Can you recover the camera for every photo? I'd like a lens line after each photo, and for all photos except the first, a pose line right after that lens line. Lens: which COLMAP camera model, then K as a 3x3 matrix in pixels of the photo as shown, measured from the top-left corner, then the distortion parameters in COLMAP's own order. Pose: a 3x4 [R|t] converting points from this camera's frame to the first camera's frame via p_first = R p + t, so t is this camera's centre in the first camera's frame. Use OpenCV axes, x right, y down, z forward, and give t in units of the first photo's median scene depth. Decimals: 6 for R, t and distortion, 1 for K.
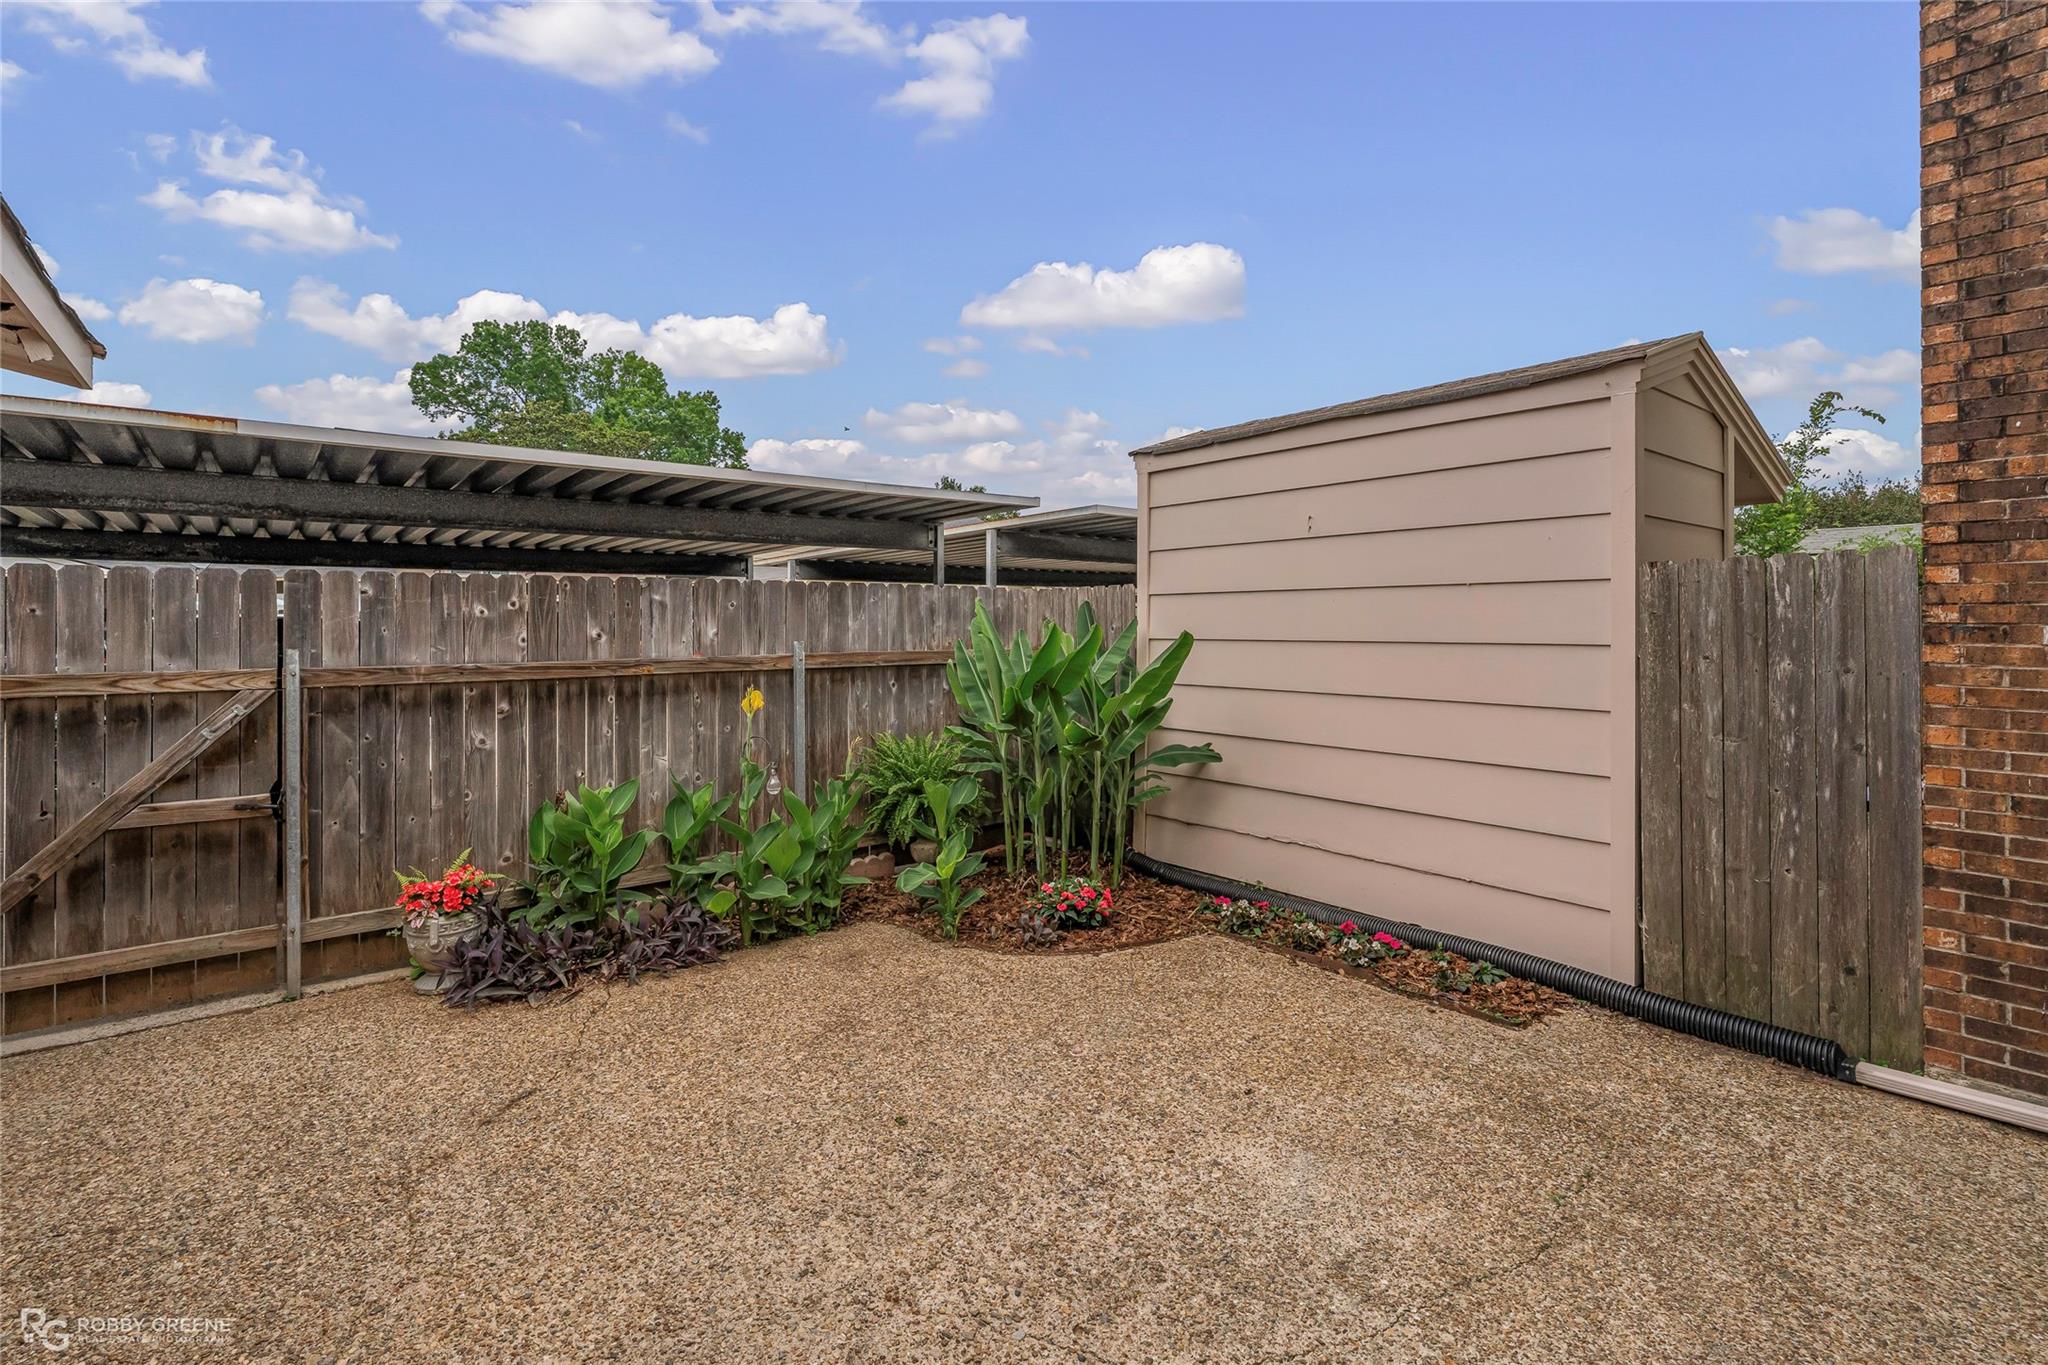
lens RADIAL K [[939.4, 0, 1024.0], [0, 939.4, 612.7], [0, 0, 1]] dist [-0.009105, 0.000194]
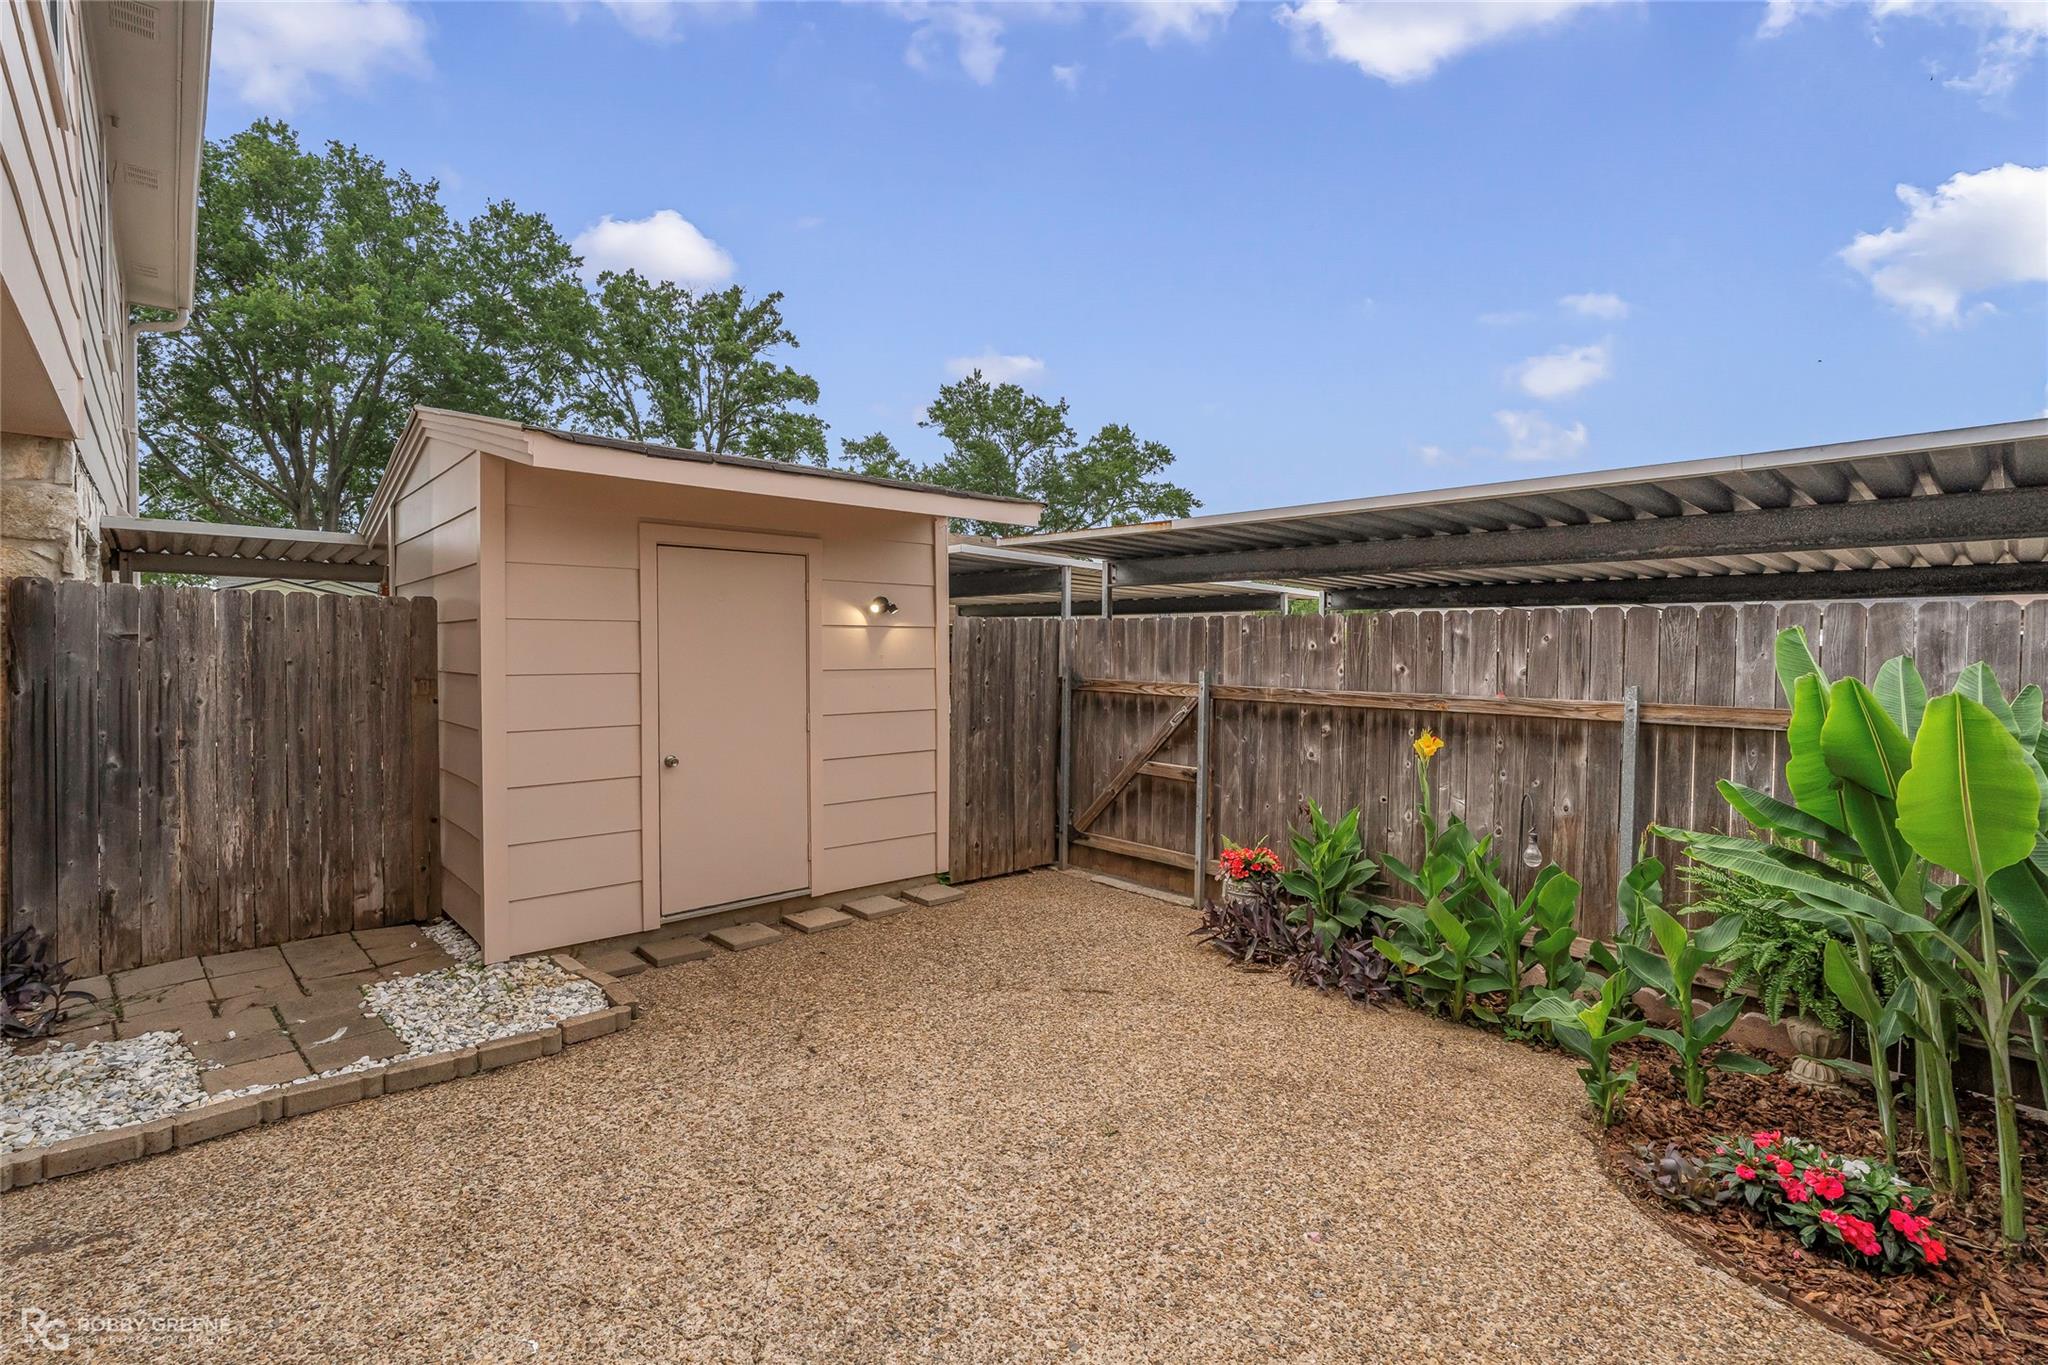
lens RADIAL K [[955.0, 0, 1024.0], [0, 955.0, 682.5], [0, 0, 1]] dist [0.000294, 0.000041]
pose [[0.056212, 0.040860, -0.997582, 0.613226], [-0.004529, 0.999162, 0.040669, -0.002149], [0.998409, 0.002232, 0.056350, 0.568164]]
